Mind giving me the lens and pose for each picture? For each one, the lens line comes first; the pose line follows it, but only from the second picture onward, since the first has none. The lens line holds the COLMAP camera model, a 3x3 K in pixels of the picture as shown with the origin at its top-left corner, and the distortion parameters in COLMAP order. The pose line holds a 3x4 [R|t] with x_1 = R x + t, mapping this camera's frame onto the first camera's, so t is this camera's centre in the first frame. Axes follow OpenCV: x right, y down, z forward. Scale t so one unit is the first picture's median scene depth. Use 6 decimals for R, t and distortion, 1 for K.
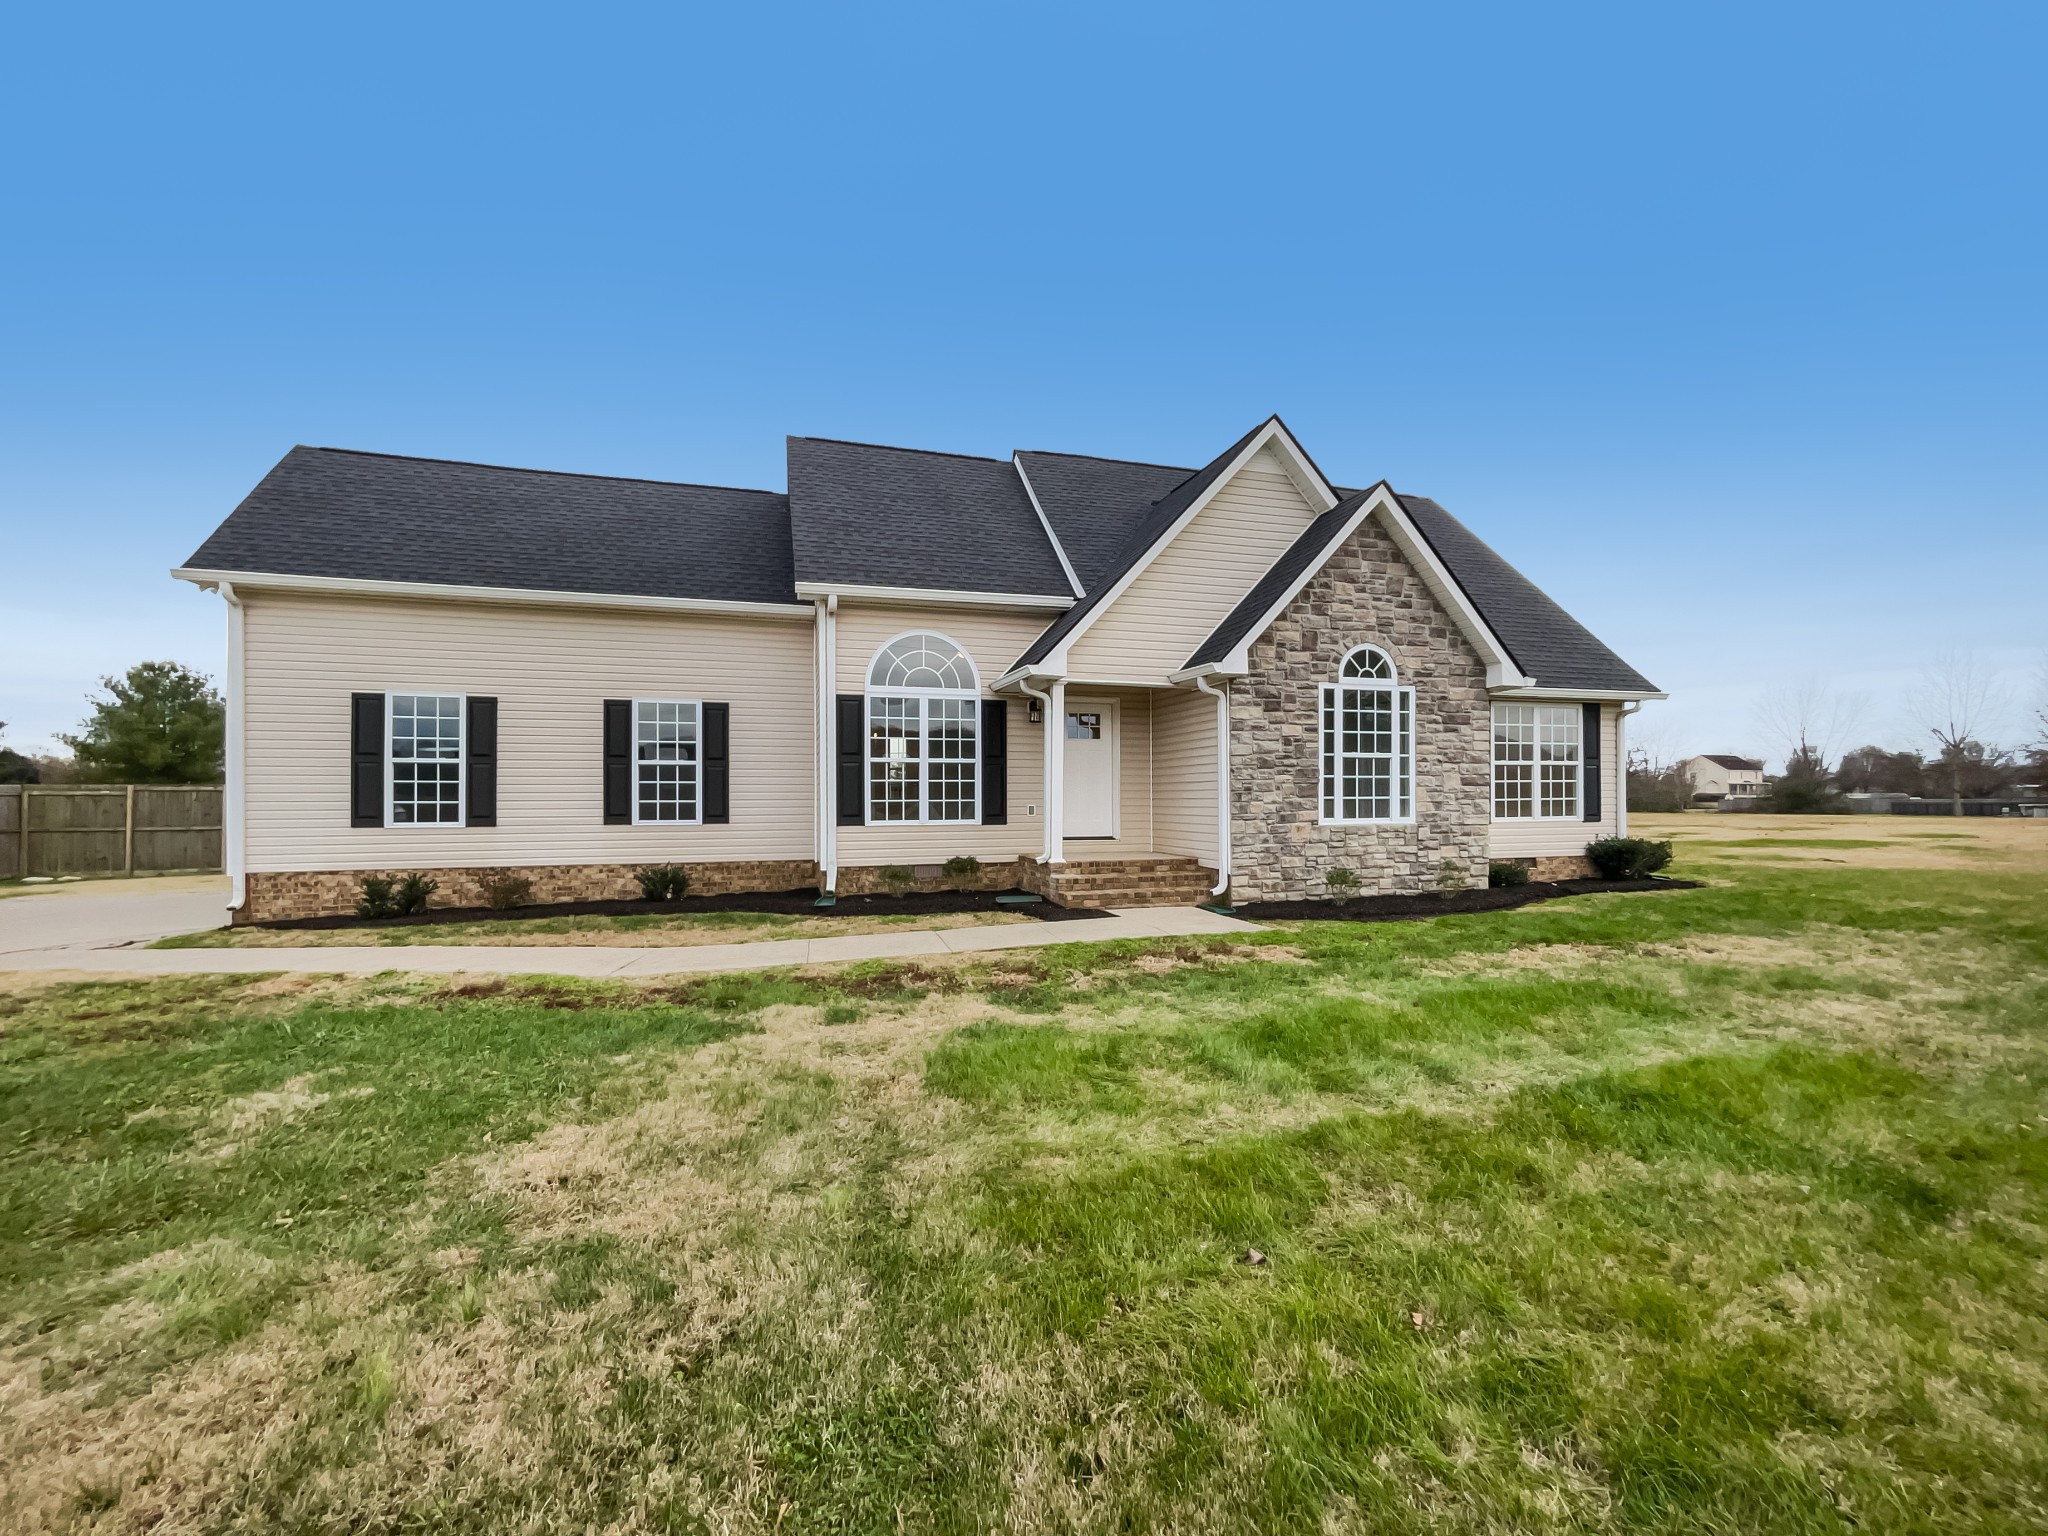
lens RADIAL K [[835.5, 0, 1025.8], [0, 835.5, 780.7], [0, 0, 1]] dist [0.005448, 0.000685]
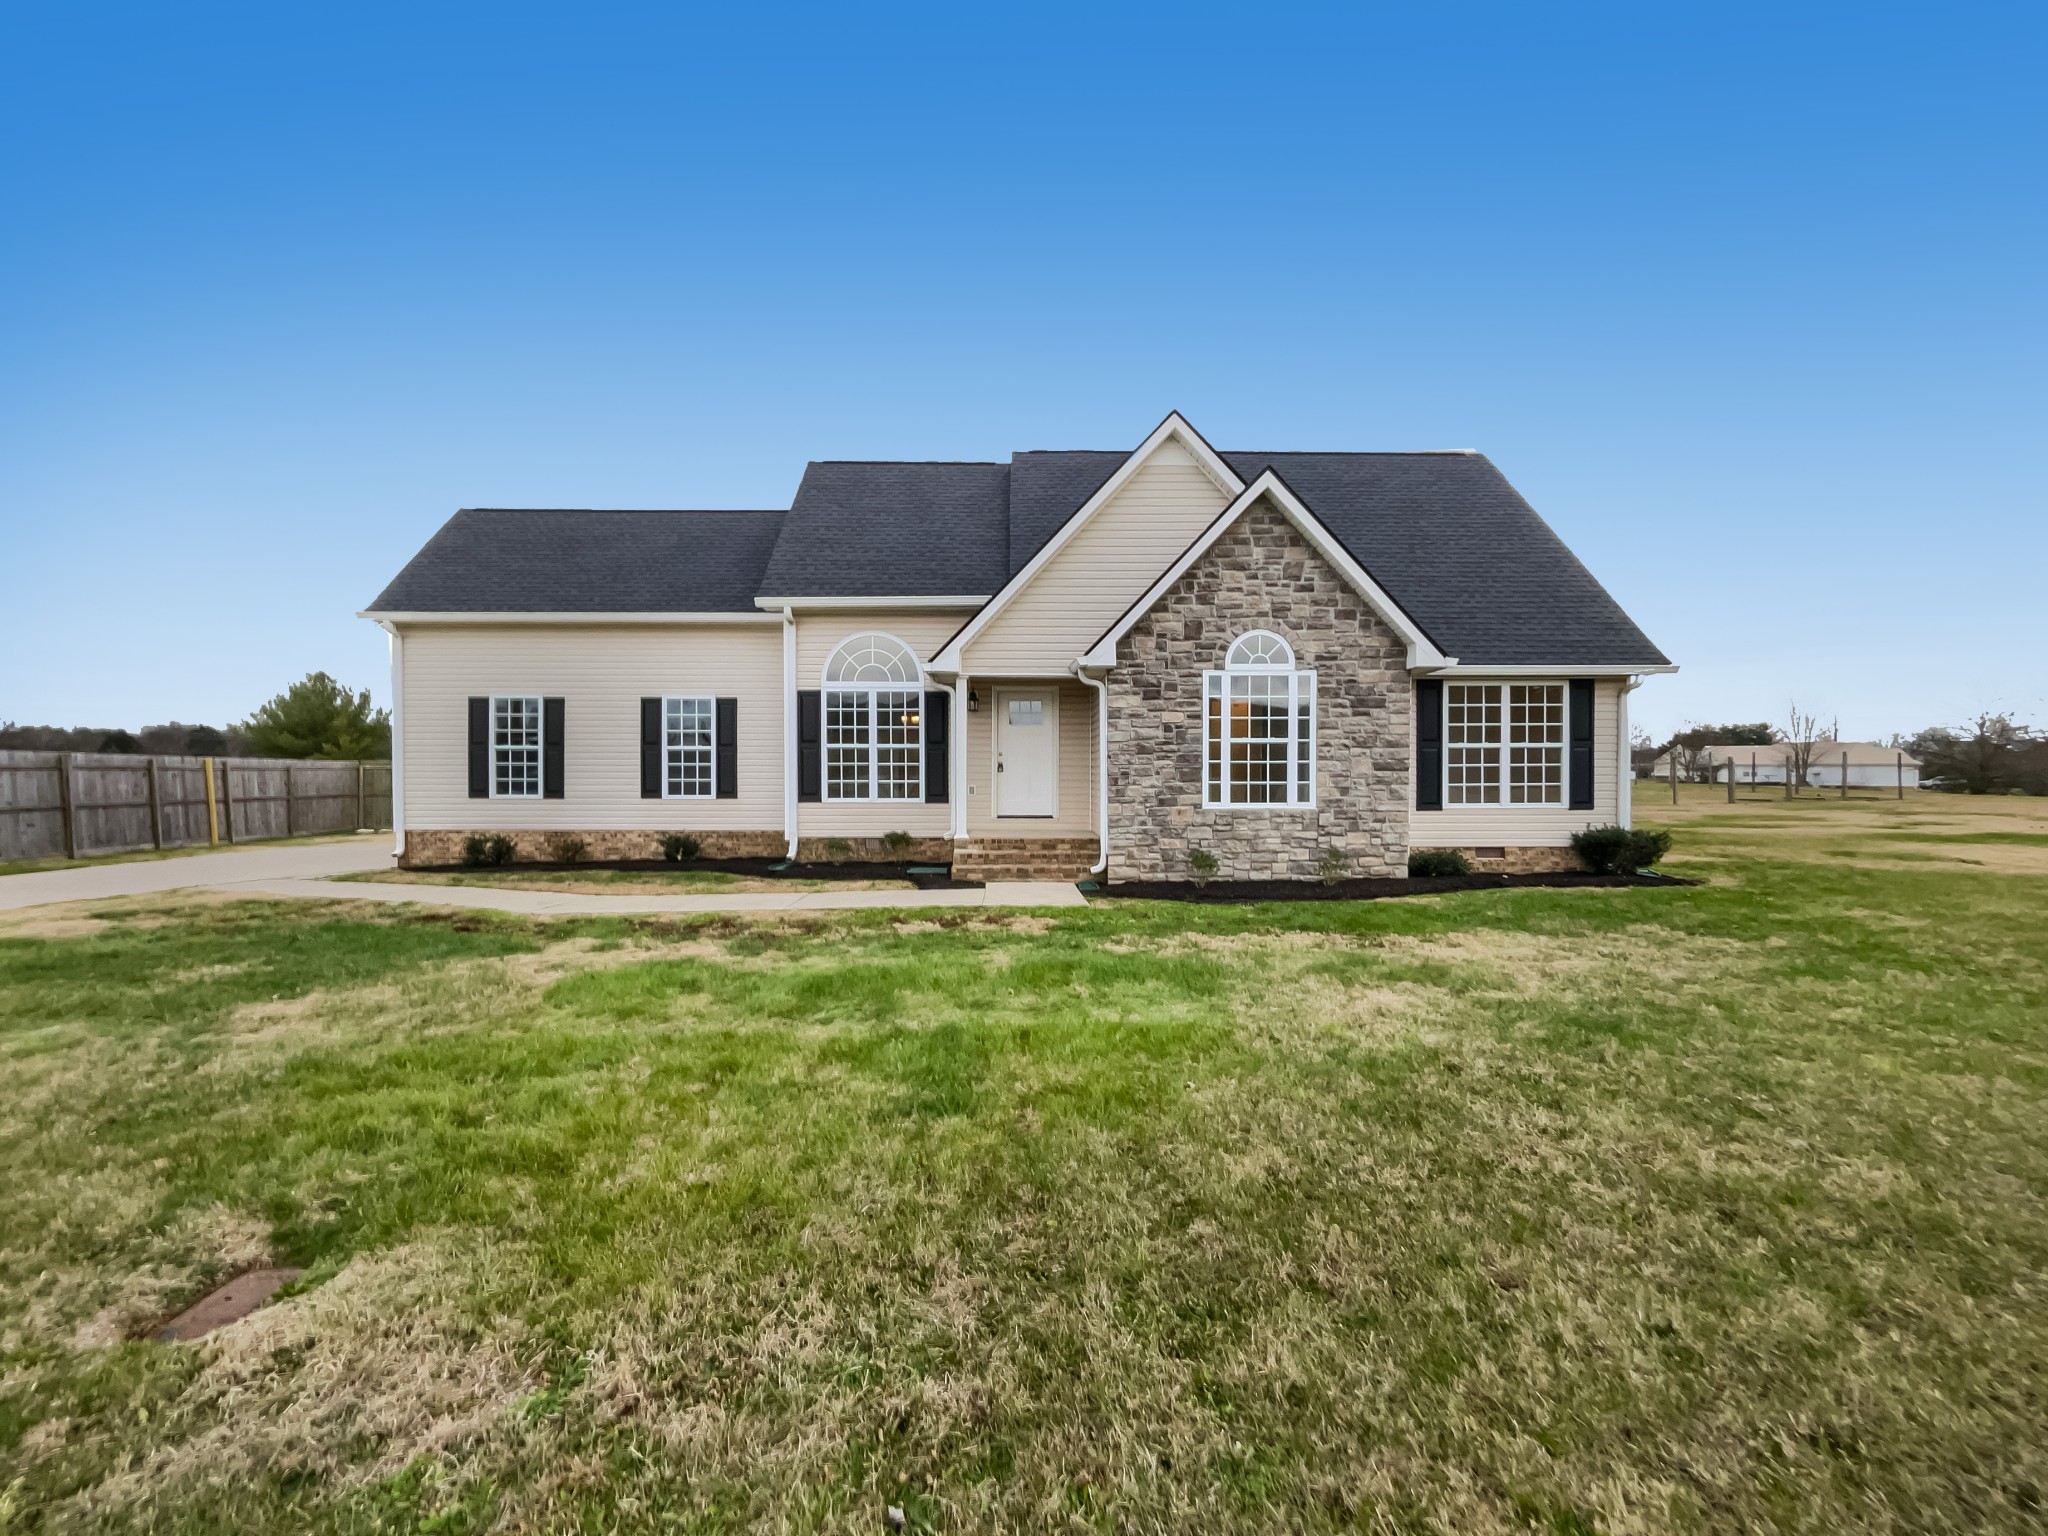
lens RADIAL K [[835.5, 0, 982.1], [0, 835.5, 761.4], [0, 0, 1]] dist [0.005448, 0.000685]
pose [[0.962052, 0.001371, -0.272863, 0.347198], [0.001286, 0.999954, 0.009557, -0.014668], [0.272864, -0.009546, 0.962005, -0.059106]]
